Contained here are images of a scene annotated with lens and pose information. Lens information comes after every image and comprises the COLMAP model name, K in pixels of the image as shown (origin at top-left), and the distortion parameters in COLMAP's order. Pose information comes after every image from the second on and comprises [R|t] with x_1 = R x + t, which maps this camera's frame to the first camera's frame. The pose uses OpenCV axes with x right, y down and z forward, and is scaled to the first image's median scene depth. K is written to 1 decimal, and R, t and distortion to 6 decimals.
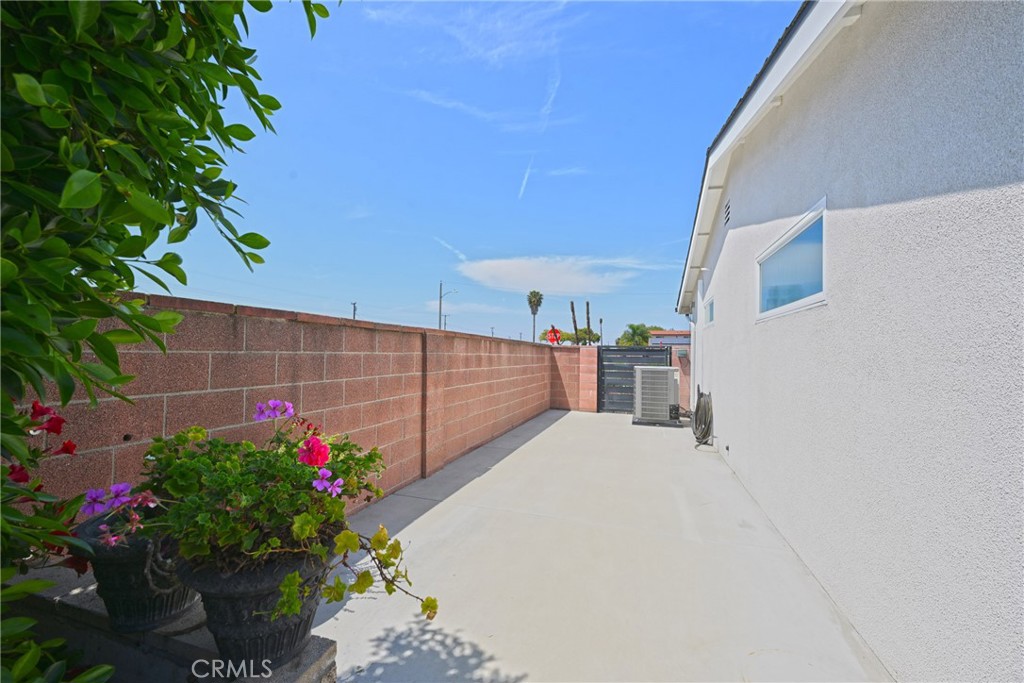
lens RADIAL K [[404.8, 0, 513.9], [0, 404.8, 341.6], [0, 0, 1]] dist [0.000832, 0.000035]
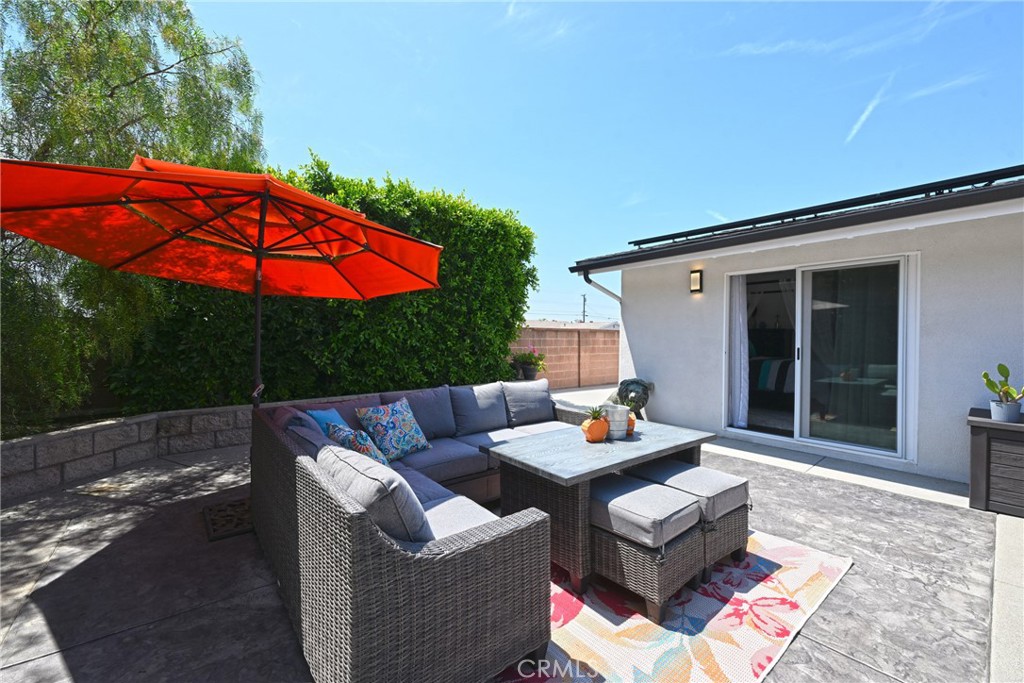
lens RADIAL K [[404.8, 0, 512.6], [0, 404.8, 340.1], [0, 0, 1]] dist [0.000832, 0.000035]
pose [[0.844645, 0.003199, -0.535318, 0.797755], [0.014995, 0.999448, 0.029632, -0.045343], [0.535117, -0.033056, 0.844131, -1.391592]]
